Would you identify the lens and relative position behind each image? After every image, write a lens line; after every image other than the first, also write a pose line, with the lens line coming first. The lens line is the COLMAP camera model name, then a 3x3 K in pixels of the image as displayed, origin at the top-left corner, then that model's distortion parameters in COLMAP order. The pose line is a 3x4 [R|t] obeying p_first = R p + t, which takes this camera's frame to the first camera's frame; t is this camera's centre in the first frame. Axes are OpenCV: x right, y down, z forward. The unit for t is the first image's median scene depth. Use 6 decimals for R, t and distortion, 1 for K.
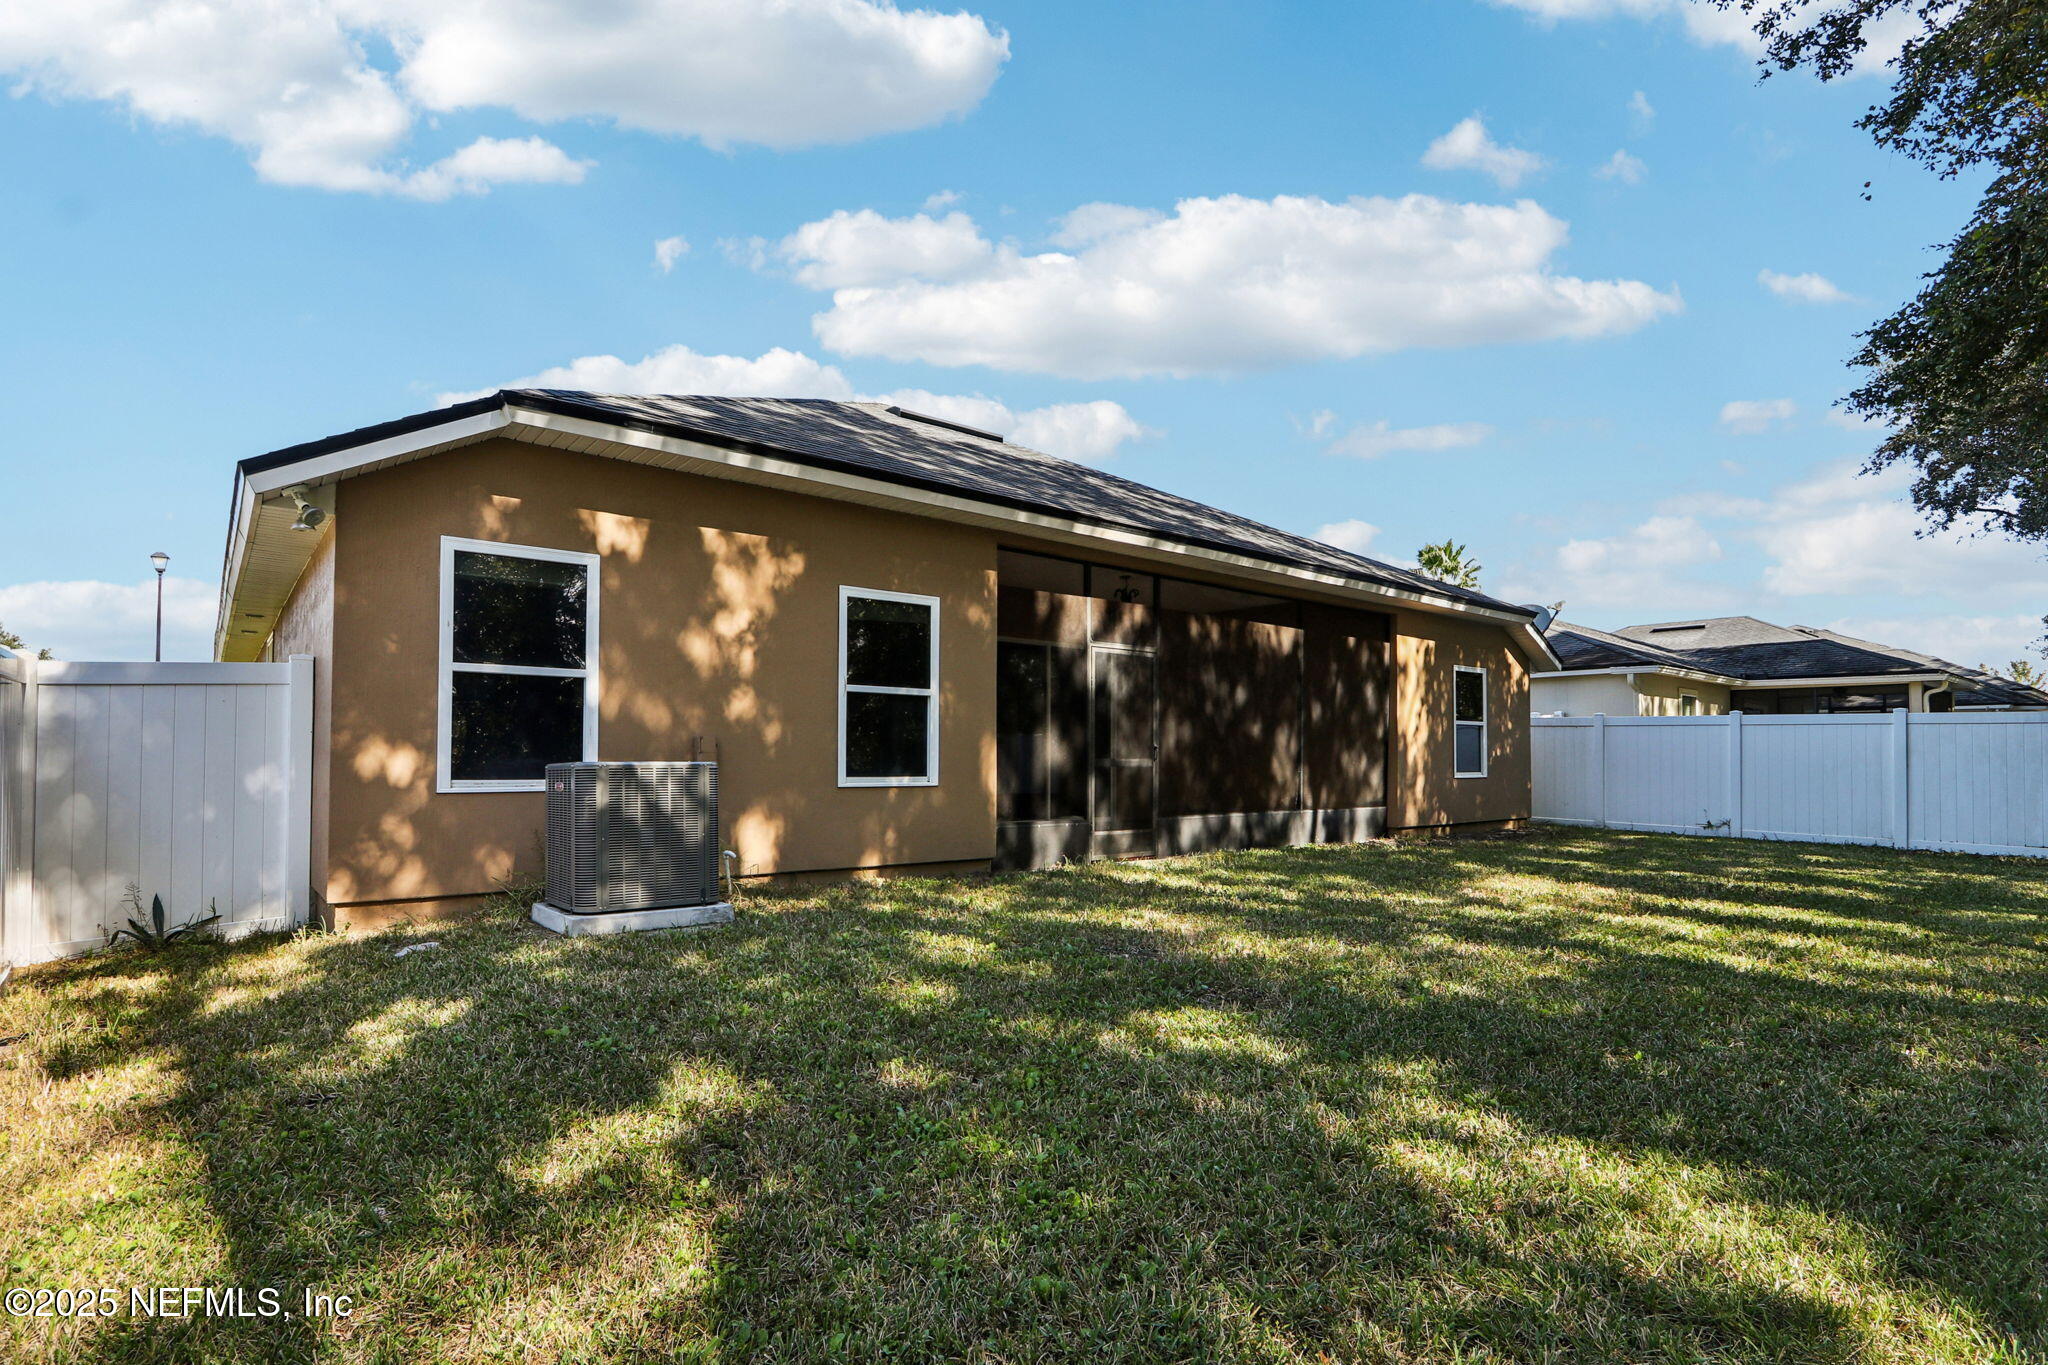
lens RADIAL K [[985.5, 0, 994.2], [0, 985.5, 753.8], [0, 0, 1]] dist [-0.021778, 0.000155]
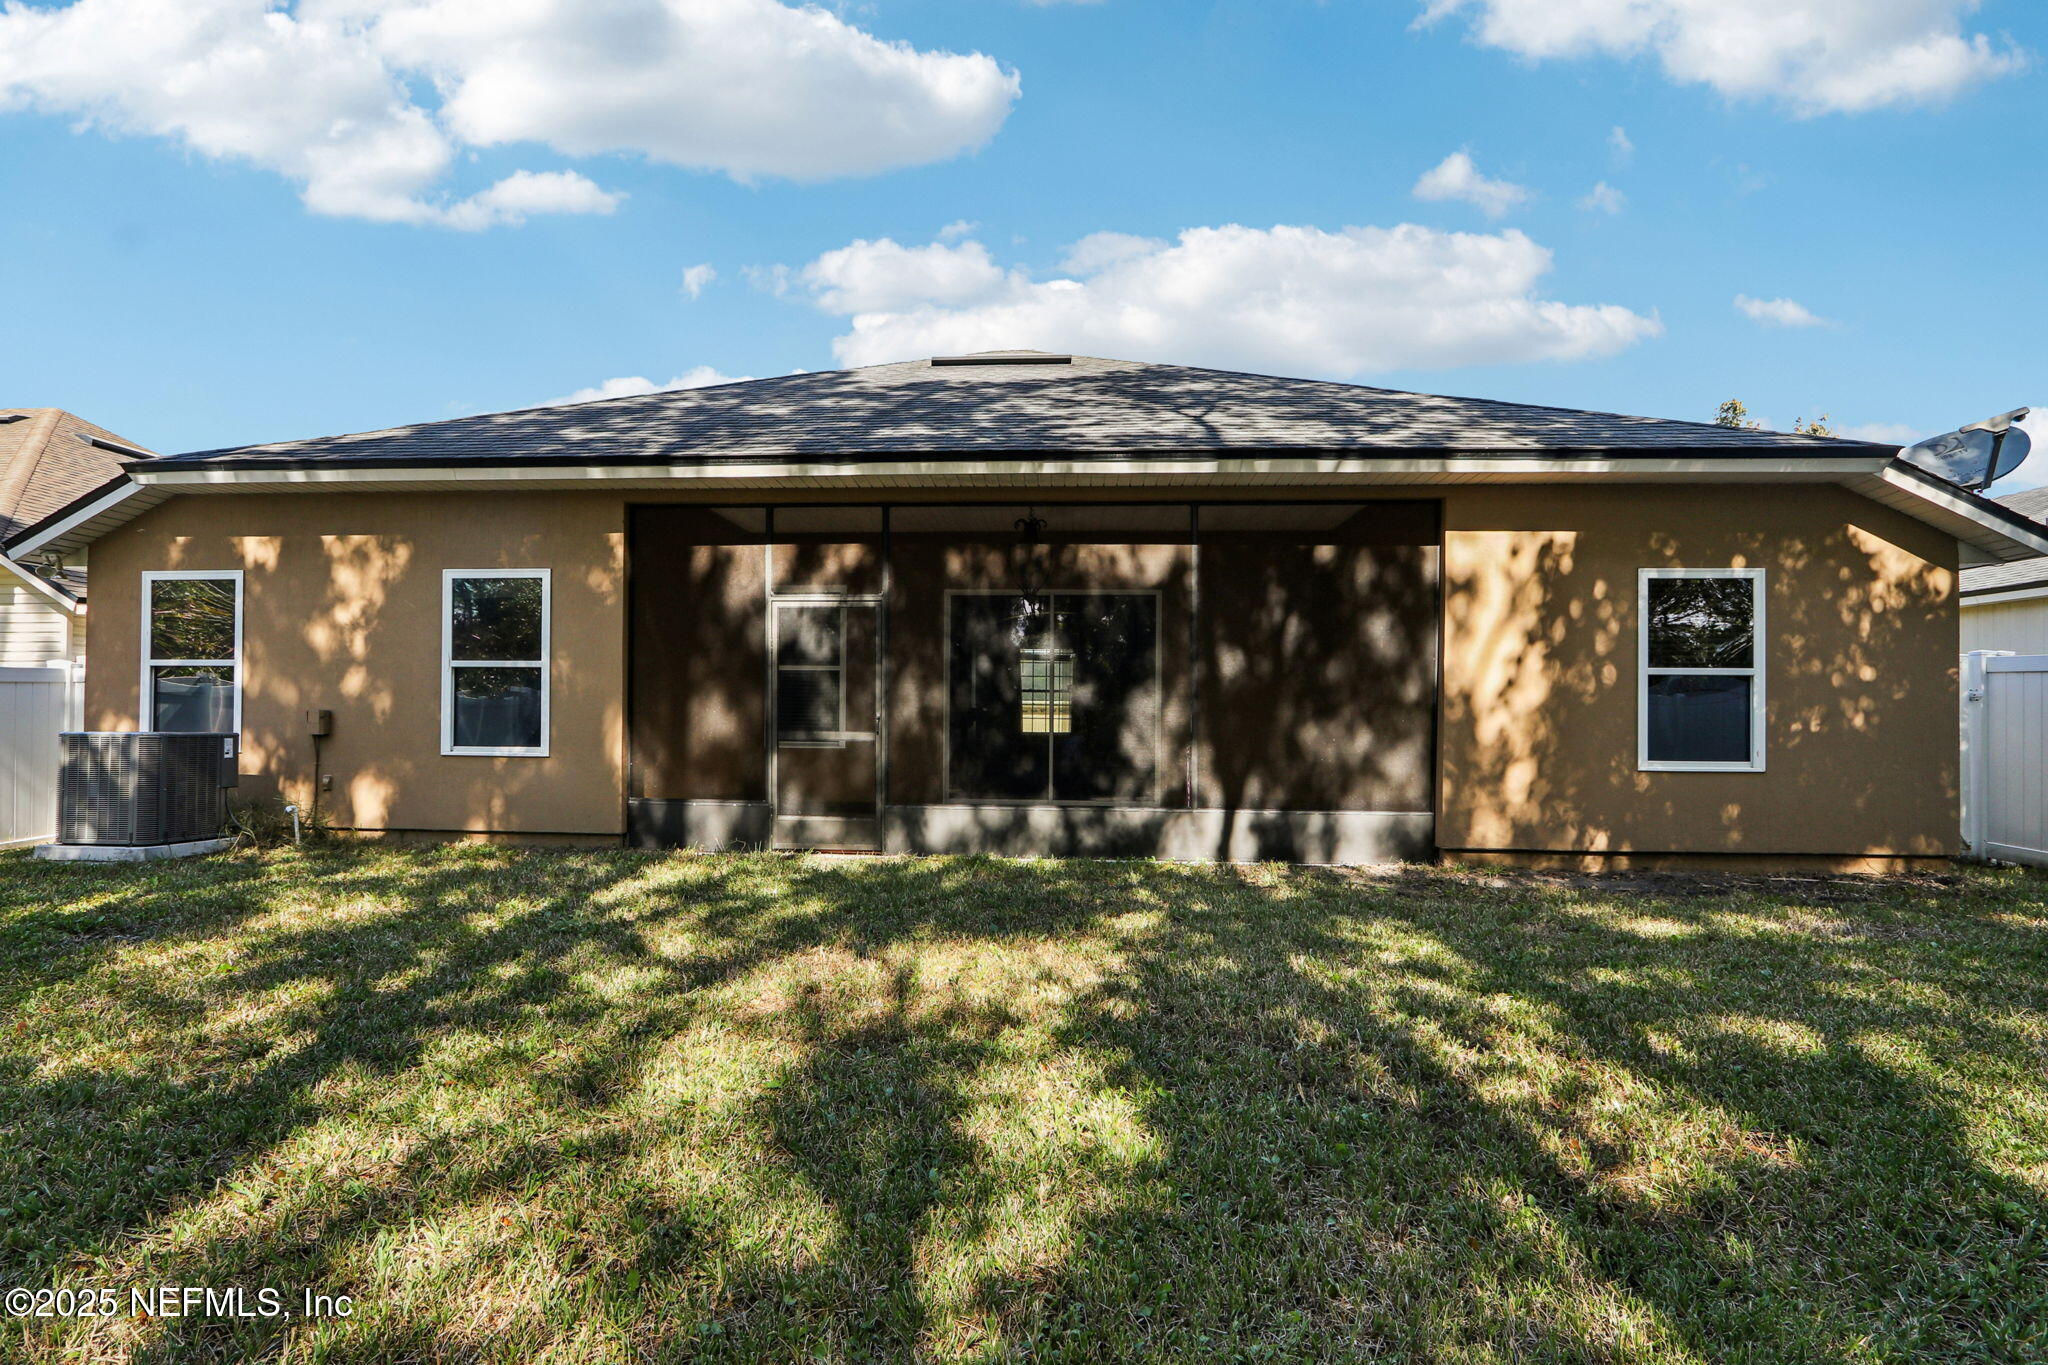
lens RADIAL K [[967.5, 0, 1011.3], [0, 967.5, 711.7], [0, 0, 1]] dist [-0.014760, 0.000814]
pose [[0.745078, -0.001840, -0.666975, 0.784779], [-0.001628, 0.999988, -0.004577, -0.007786], [0.666976, 0.004496, 0.745066, 0.484878]]
